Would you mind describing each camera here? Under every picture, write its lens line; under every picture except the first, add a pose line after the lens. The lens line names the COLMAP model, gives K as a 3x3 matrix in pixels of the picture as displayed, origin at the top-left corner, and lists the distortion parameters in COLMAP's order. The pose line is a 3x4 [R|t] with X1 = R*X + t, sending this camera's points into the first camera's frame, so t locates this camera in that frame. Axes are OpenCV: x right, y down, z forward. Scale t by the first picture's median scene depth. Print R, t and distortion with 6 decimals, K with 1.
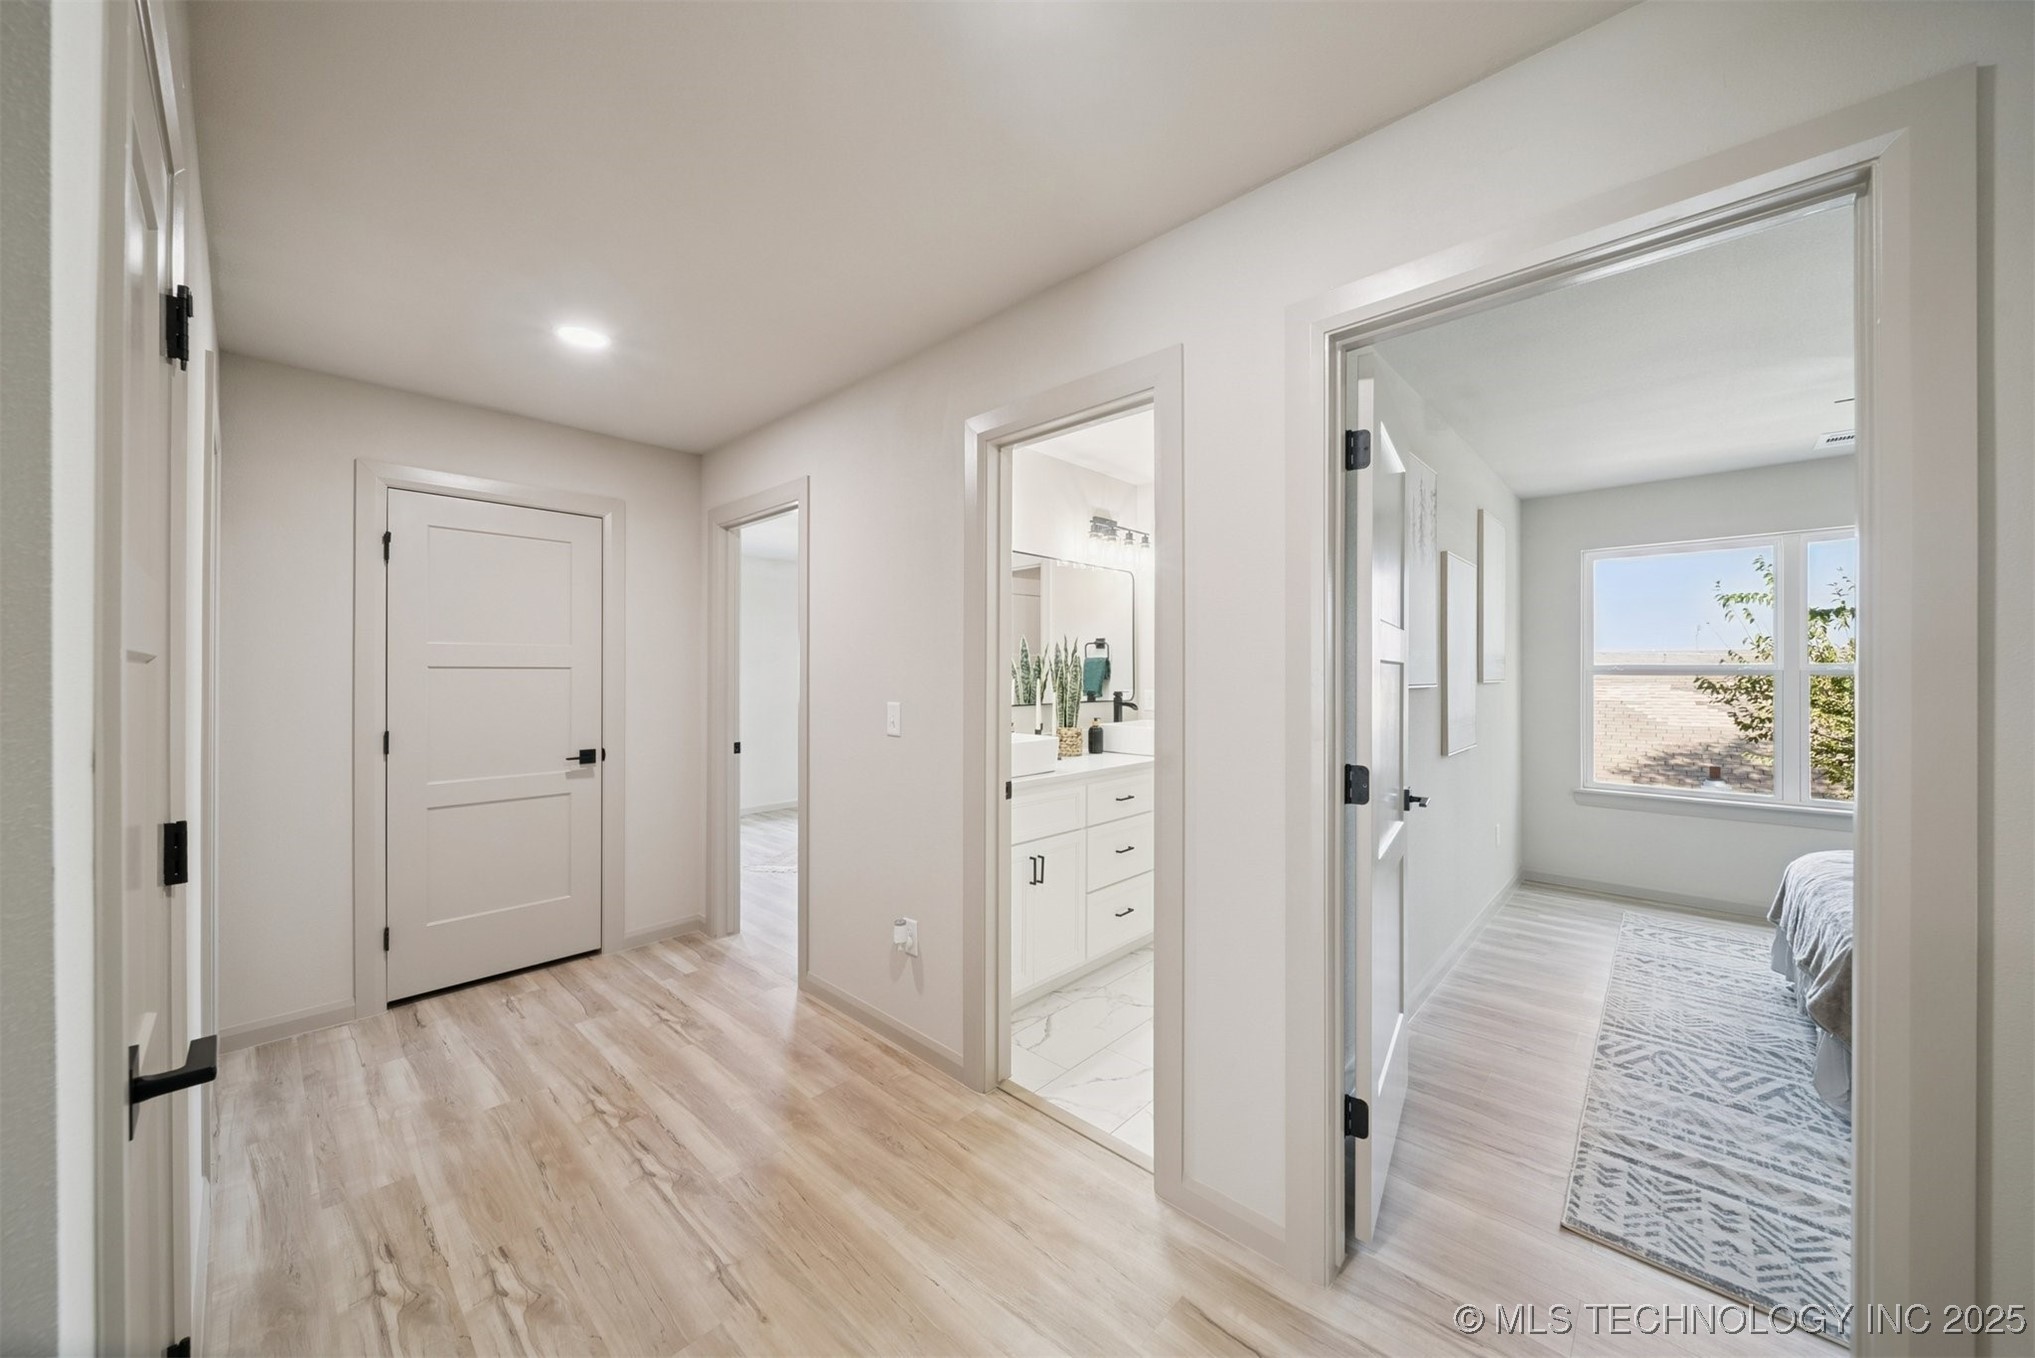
lens RADIAL K [[735.2, 0, 1010.5], [0, 735.2, 674.7], [0, 0, 1]] dist [-0.002225, -0.000939]
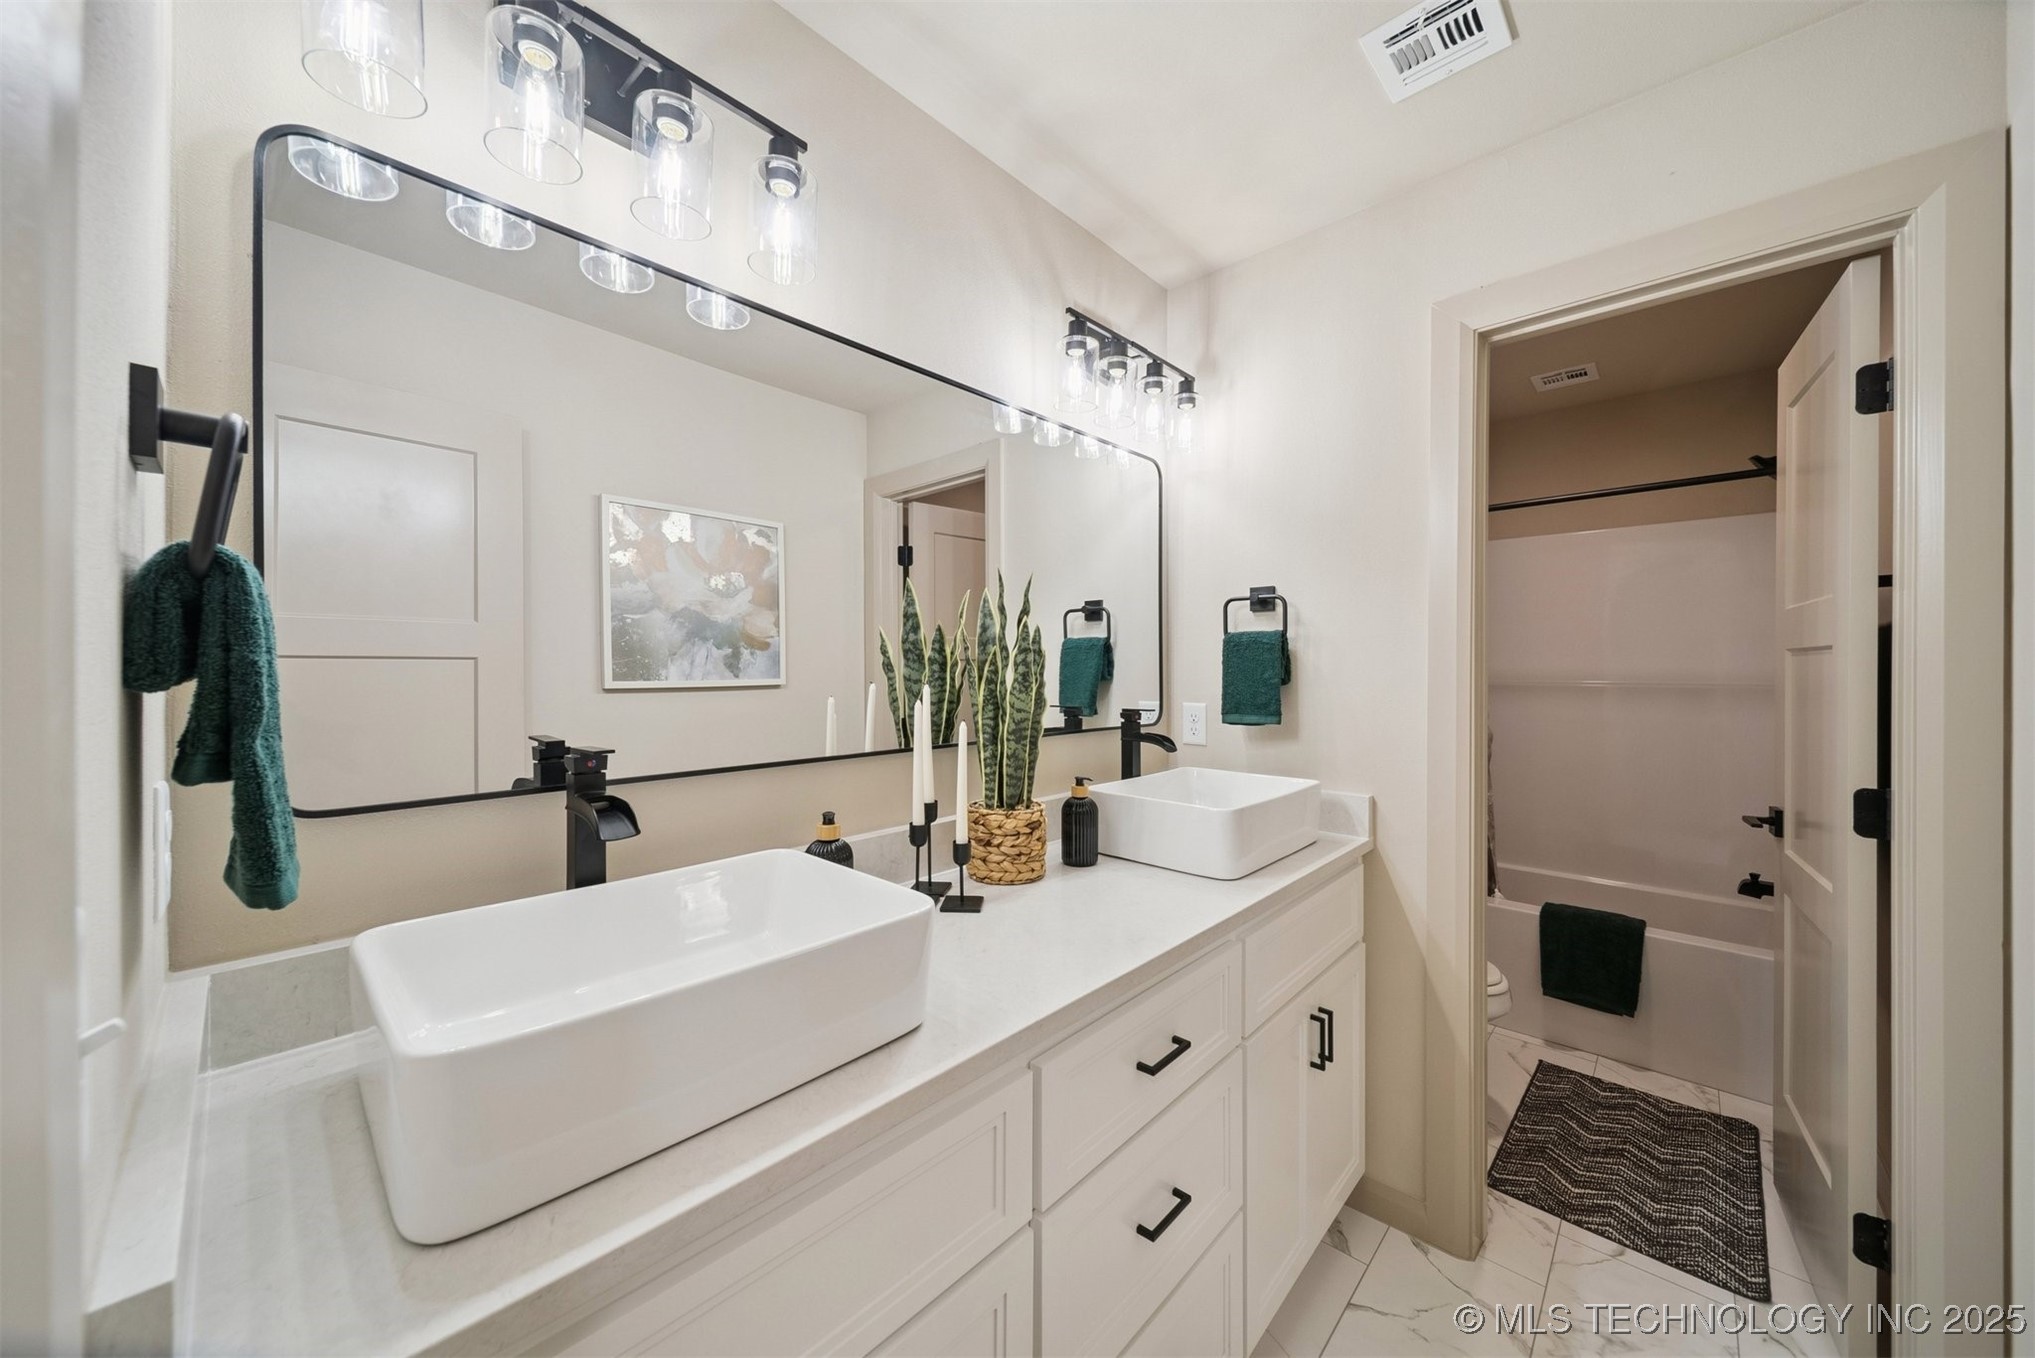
lens RADIAL K [[735.2, 0, 1010.3], [0, 735.2, 671.8], [0, 0, 1]] dist [-0.002225, -0.000939]
pose [[0.999995, -0.002703, 0.001557, 0.072039], [0.002701, 0.999995, 0.001496, -0.001034], [-0.001561, -0.001492, 0.999998, 0.554131]]
